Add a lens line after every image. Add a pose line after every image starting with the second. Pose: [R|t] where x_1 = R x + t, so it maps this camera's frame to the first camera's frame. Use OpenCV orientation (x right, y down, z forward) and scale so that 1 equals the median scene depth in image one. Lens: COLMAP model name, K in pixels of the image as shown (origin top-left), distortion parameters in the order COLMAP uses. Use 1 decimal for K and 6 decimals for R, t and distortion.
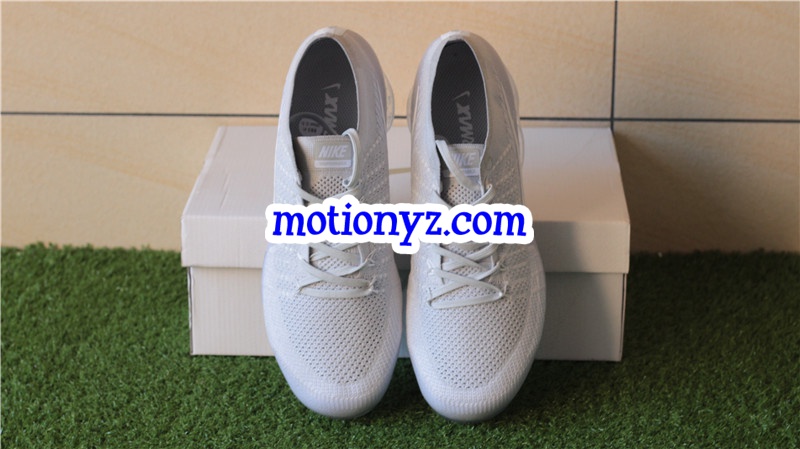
lens RADIAL K [[1976.3, 0, 399.9], [0, 1976.3, 221.6], [0, 0, 1]] dist [-0.115132, 0.000000]
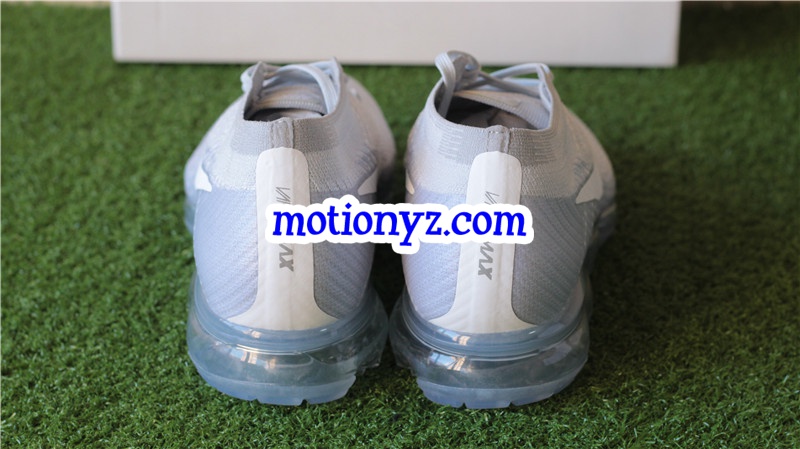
lens RADIAL K [[1976.3, 0, 402.3], [0, 1976.3, 255.9], [0, 0, 1]] dist [-0.115132, 0.000000]
pose [[0.999748, -0.004110, 0.022091, -0.008743], [0.002382, 0.996975, 0.077682, 0.058645], [-0.022343, -0.077610, 0.996733, 0.280141]]
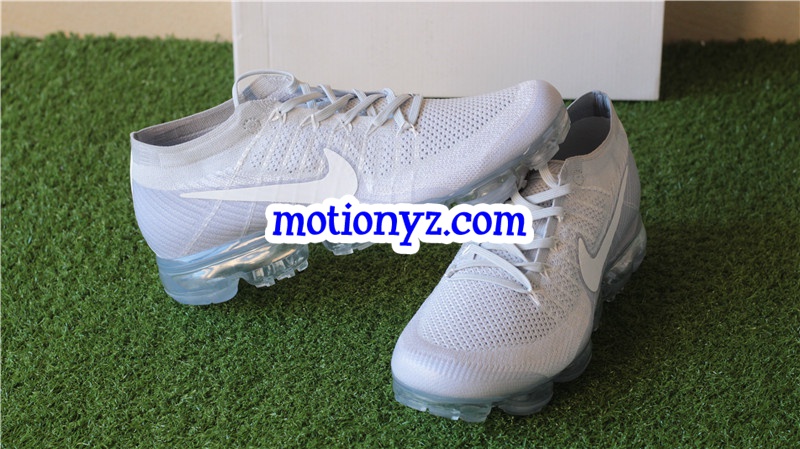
lens RADIAL K [[1976.3, 0, 396.7], [0, 1976.3, 222.9], [0, 0, 1]] dist [-0.115132, 0.000000]
pose [[0.999994, -0.002894, -0.002143, -0.017965], [0.003155, 0.990942, 0.134253, -0.028844], [0.001735, -0.134259, 0.990945, 0.034737]]
